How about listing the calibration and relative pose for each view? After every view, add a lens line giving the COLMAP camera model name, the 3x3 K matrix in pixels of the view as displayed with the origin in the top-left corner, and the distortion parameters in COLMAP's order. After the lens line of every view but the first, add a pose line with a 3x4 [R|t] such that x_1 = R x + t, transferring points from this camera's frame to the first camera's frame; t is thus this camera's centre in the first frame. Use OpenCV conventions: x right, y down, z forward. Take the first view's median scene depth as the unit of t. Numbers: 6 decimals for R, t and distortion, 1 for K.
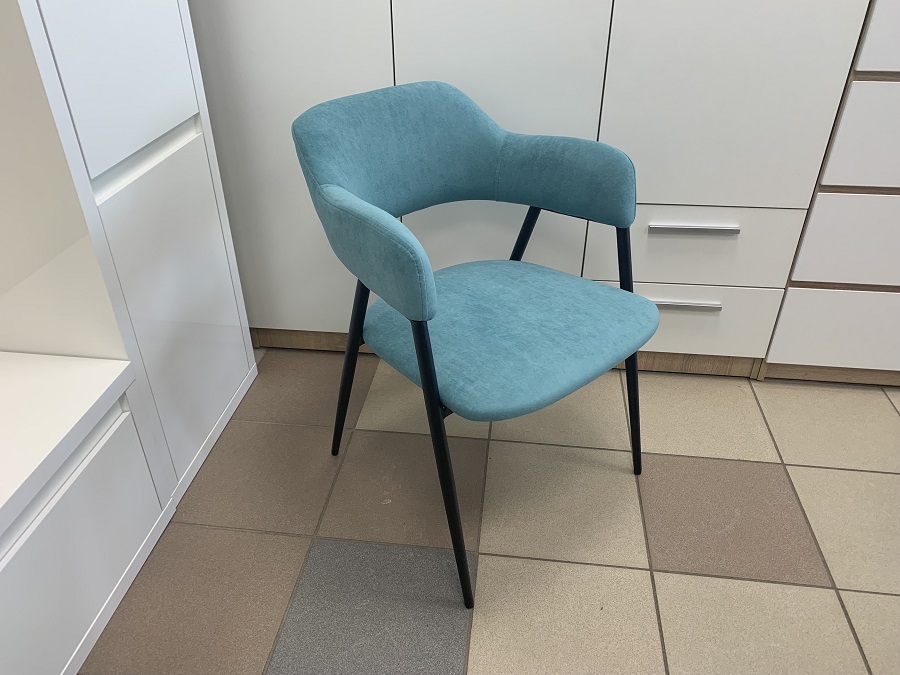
lens RADIAL K [[690.1, 0, 446.1], [0, 690.1, 331.7], [0, 0, 1]] dist [0.017373, -0.010794]
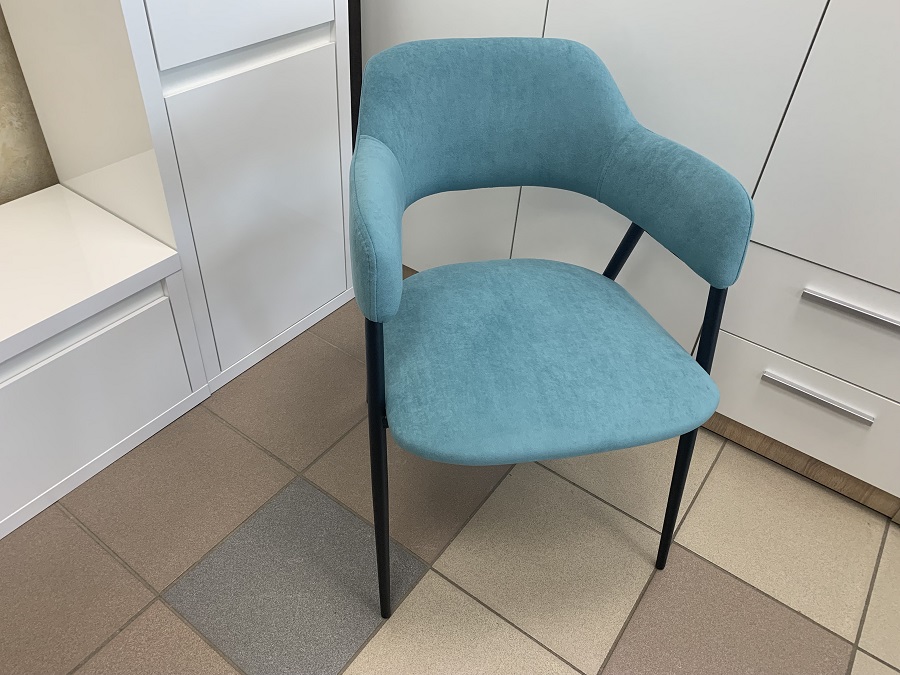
lens RADIAL K [[690.1, 0, 443.3], [0, 690.1, 333.6], [0, 0, 1]] dist [0.017373, -0.010794]
pose [[0.872707, 0.356177, -0.333947, 0.249188], [-0.313126, 0.933089, 0.176909, -0.133952], [0.374613, -0.049822, 0.925842, 0.160948]]
